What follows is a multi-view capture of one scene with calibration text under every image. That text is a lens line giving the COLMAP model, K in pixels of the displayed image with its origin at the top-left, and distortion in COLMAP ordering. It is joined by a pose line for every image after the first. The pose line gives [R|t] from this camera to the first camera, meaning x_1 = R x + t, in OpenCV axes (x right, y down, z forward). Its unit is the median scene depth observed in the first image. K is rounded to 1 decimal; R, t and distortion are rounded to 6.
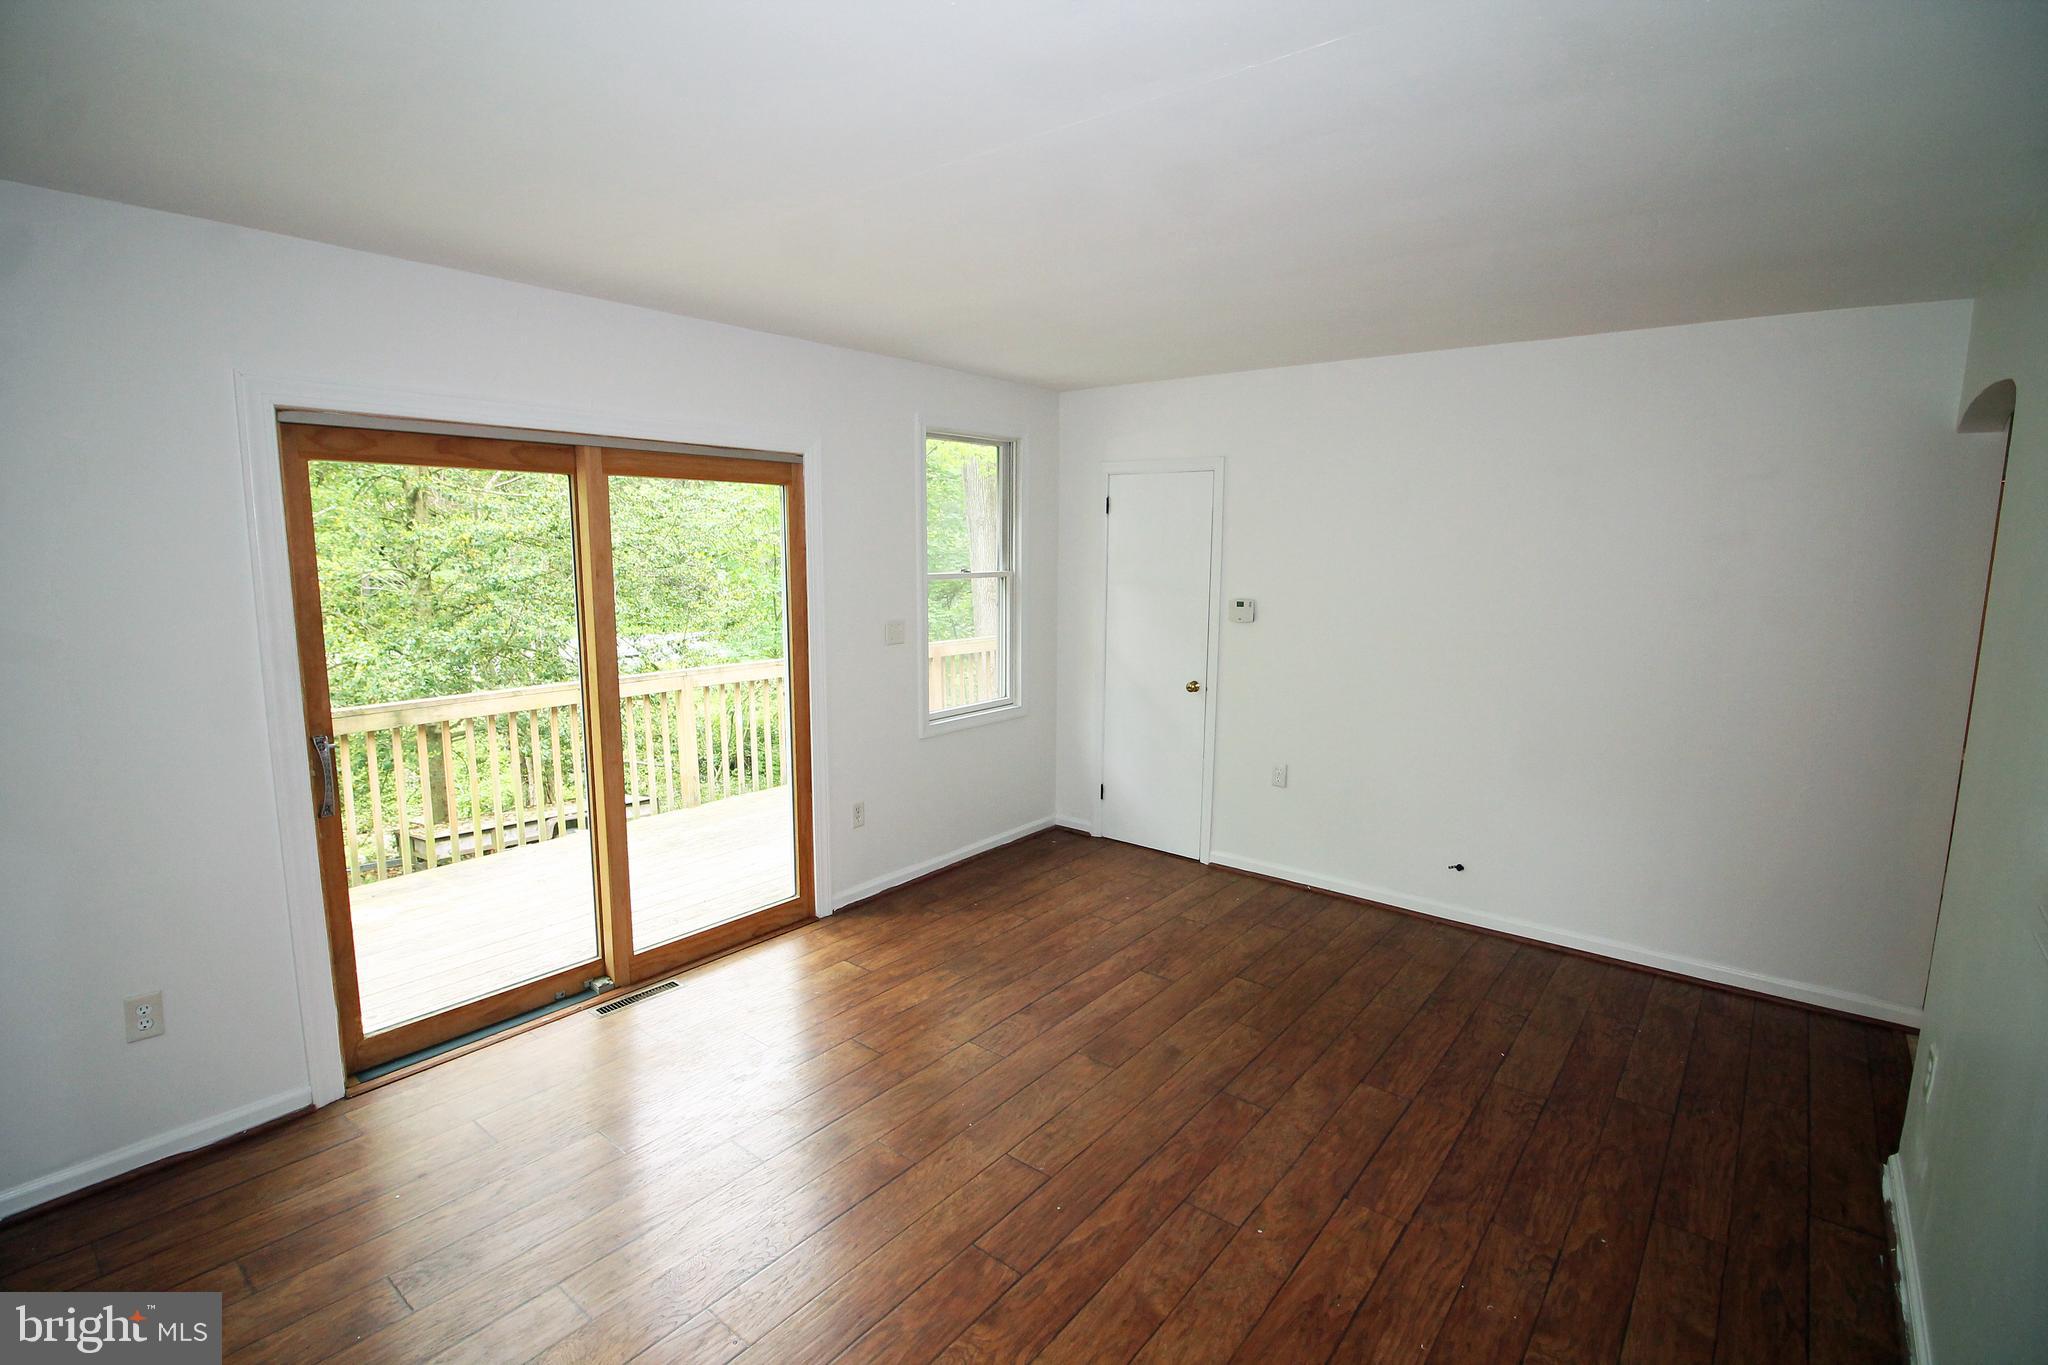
lens RADIAL K [[958.4, 0, 1022.8], [0, 958.4, 671.8], [0, 0, 1]] dist [-0.007325, -0.007677]
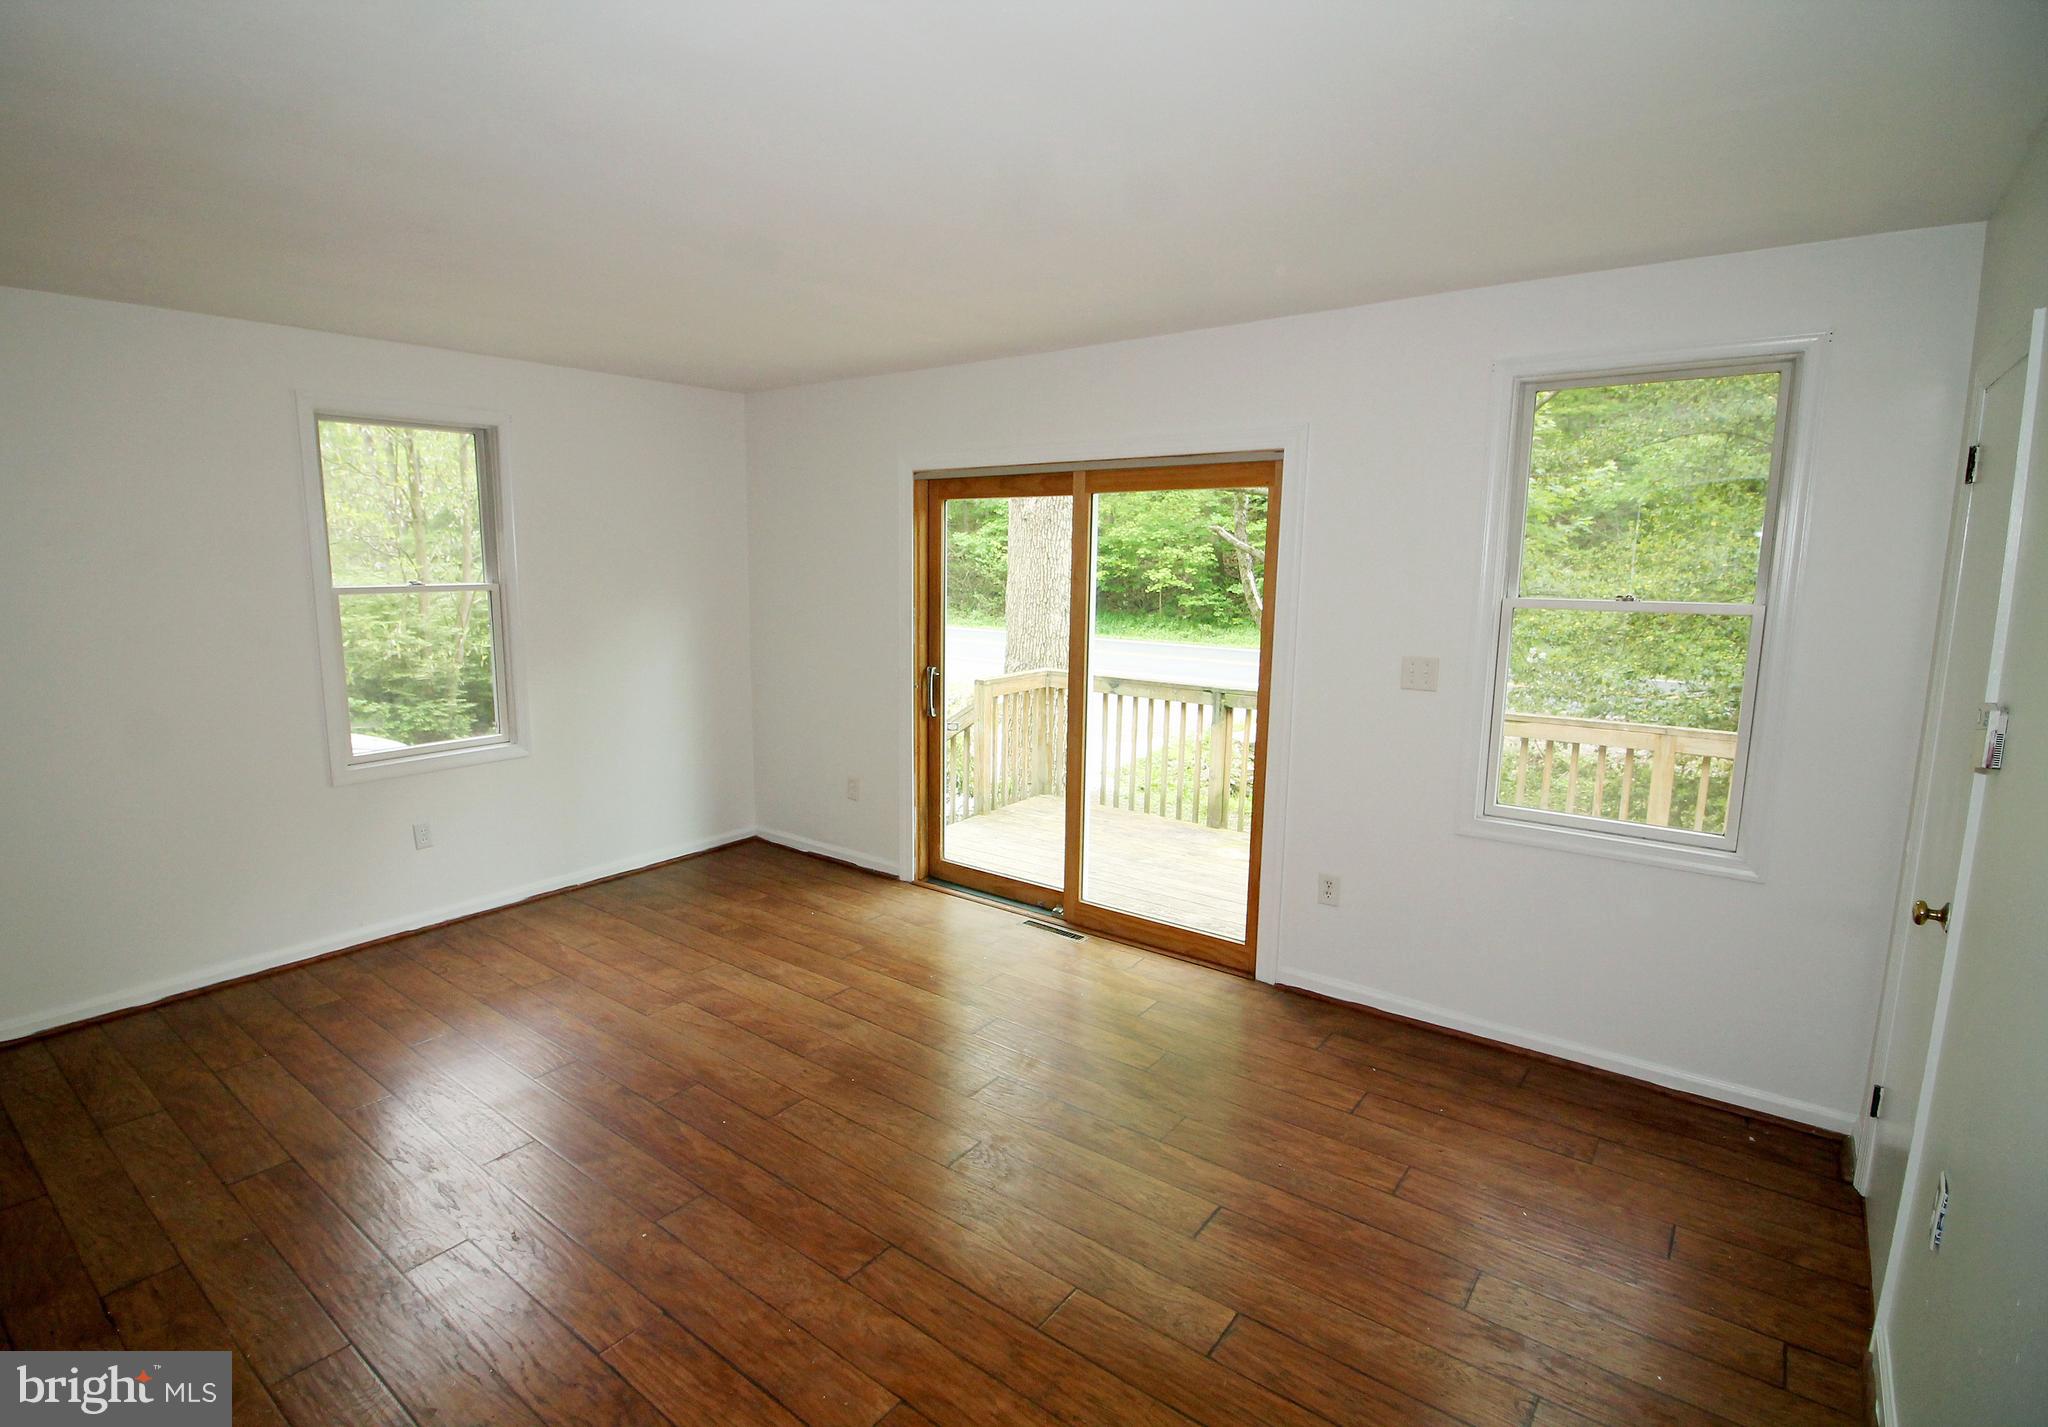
lens RADIAL K [[1005.5, 0, 958.4], [0, 1005.5, 689.8], [0, 0, 1]] dist [-0.014475, -0.000903]
pose [[-0.007448, 0.128154, -0.991726, 0.816483], [-0.142613, 0.981480, 0.127901, -0.099706], [0.989751, 0.142385, 0.010967, 0.836674]]
